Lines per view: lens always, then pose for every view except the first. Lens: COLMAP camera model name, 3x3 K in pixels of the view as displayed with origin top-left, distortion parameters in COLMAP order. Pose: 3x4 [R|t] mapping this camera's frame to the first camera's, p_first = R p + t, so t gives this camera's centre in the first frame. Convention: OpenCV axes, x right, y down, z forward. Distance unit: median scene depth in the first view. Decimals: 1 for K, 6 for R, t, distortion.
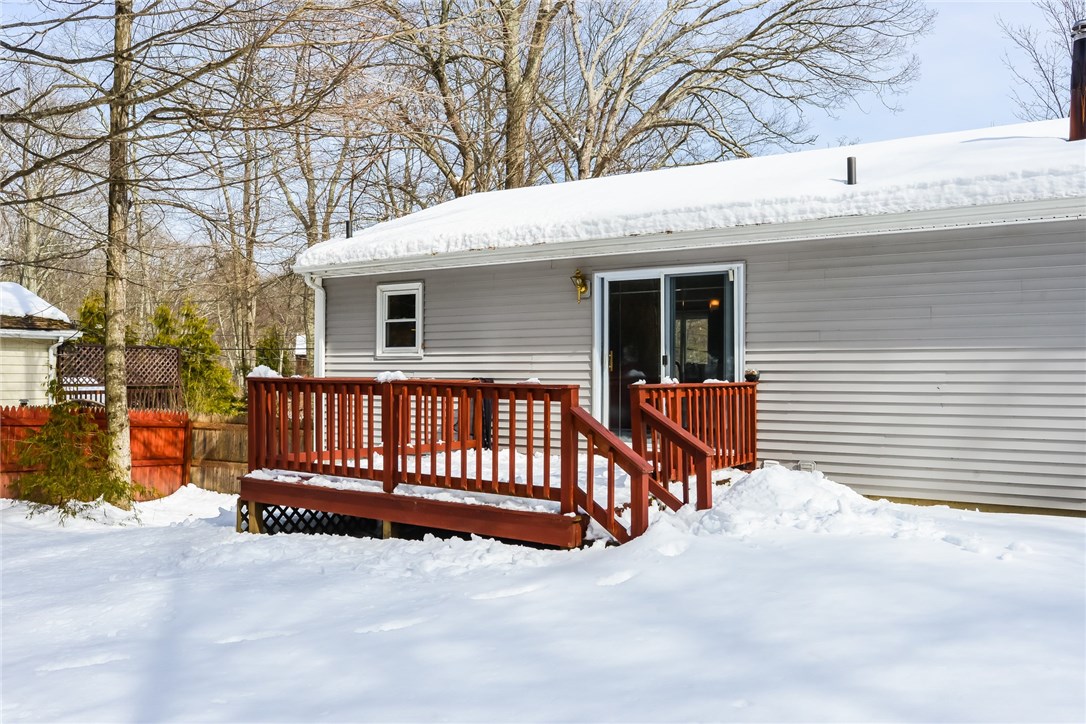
lens RADIAL K [[903.2, 0, 543.0], [0, 903.2, 362.0], [0, 0, 1]] dist [-0.061971, 0.009760]
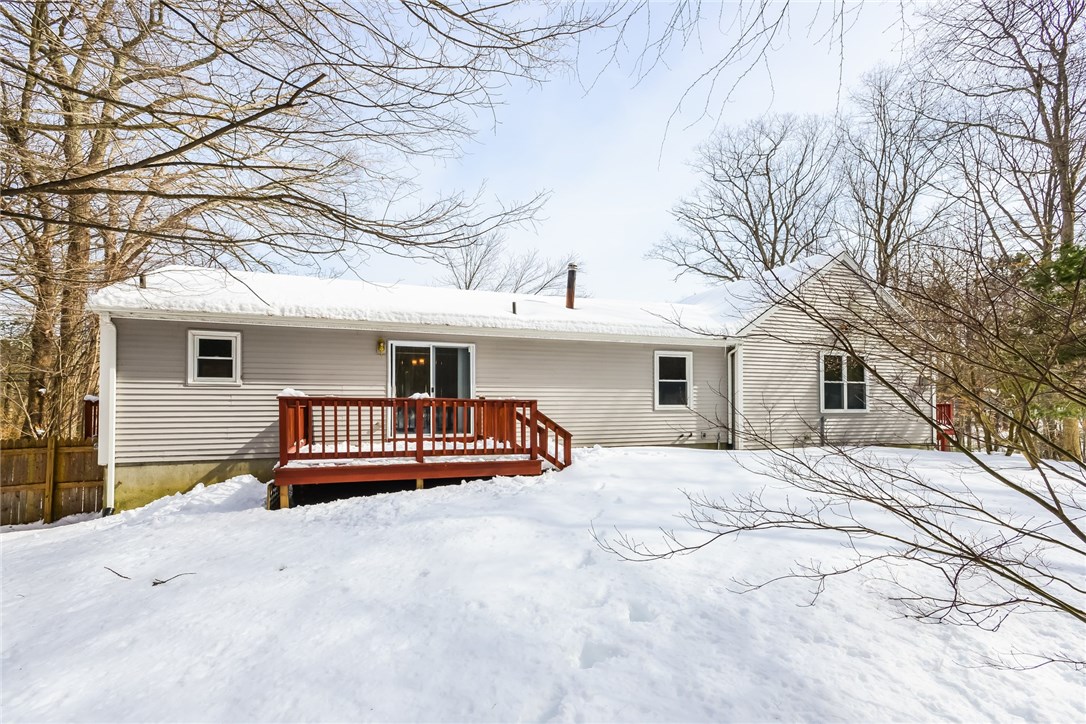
lens RADIAL K [[506.8, 0, 541.5], [0, 506.8, 395.8], [0, 0, 1]] dist [0.020963, 0.000160]
pose [[0.585043, 0.008277, 0.810960, -0.641033], [-0.007689, 0.999960, -0.004659, 0.014460], [-0.810966, -0.003510, 0.585083, 0.184477]]
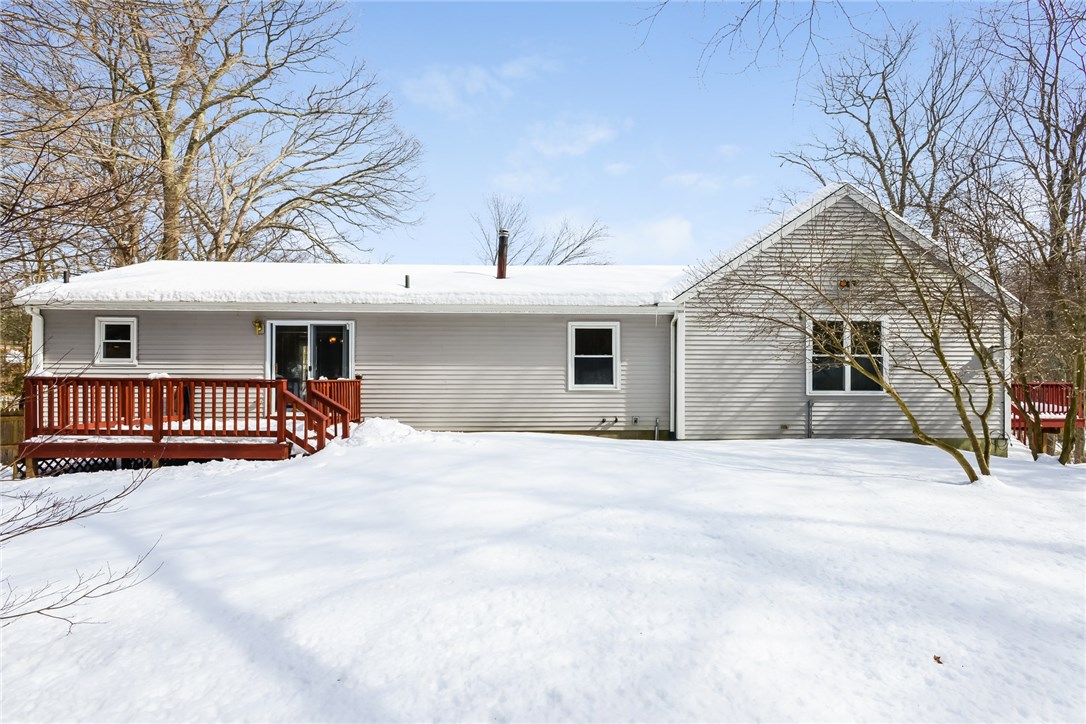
lens RADIAL K [[520.1, 0, 546.9], [0, 520.1, 375.0], [0, 0, 1]] dist [0.001690, 0.000227]
pose [[0.800765, 0.003284, 0.598970, -0.132046], [-0.007160, 0.999966, 0.004090, 0.003933], [-0.598936, -0.007564, 0.800761, -0.201729]]
